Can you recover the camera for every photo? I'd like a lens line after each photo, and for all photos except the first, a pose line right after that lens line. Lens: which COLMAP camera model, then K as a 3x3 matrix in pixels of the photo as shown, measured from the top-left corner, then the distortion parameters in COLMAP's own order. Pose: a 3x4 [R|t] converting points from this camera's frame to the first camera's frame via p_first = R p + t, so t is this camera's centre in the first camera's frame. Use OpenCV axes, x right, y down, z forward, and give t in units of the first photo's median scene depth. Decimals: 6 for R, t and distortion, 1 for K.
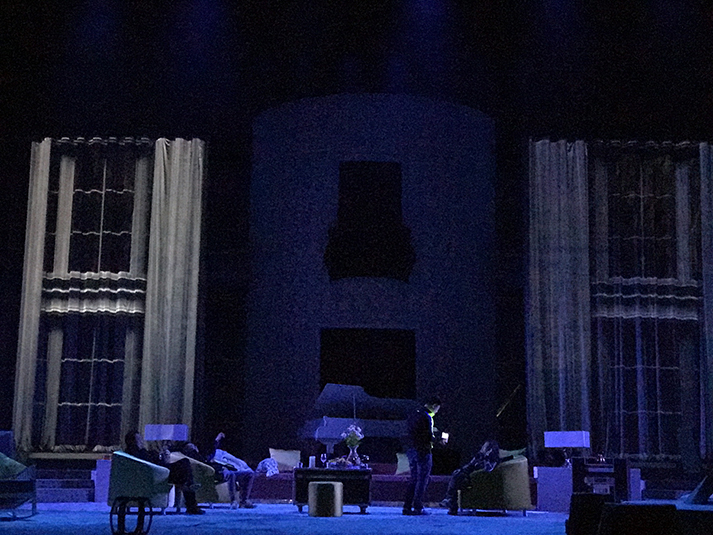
lens RADIAL K [[1186.0, 0, 349.9], [0, 1186.0, 265.7], [0, 0, 1]] dist [0.052875, 0.000000]
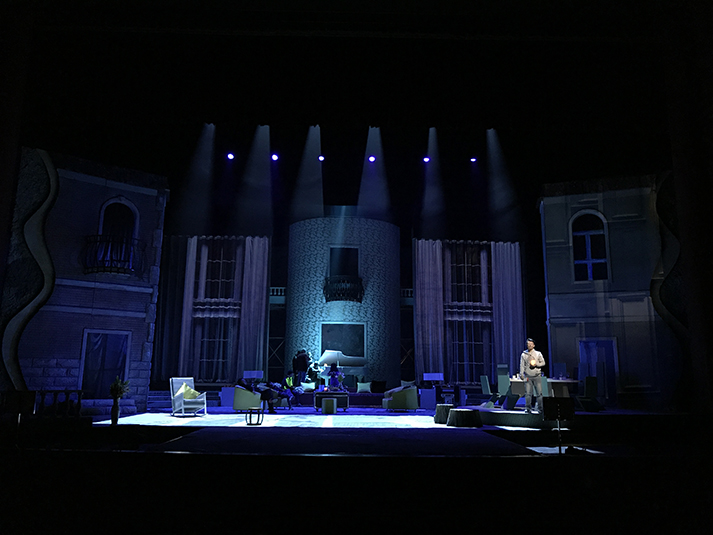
lens RADIAL K [[591.6, 0, 359.2], [0, 591.6, 260.5], [0, 0, 1]] dist [0.046144, -0.039001]
pose [[0.998098, 0.006880, 0.061266, -0.023265], [-0.004824, 0.999422, -0.033639, -0.029529], [-0.061462, 0.033279, 0.997554, -0.098833]]
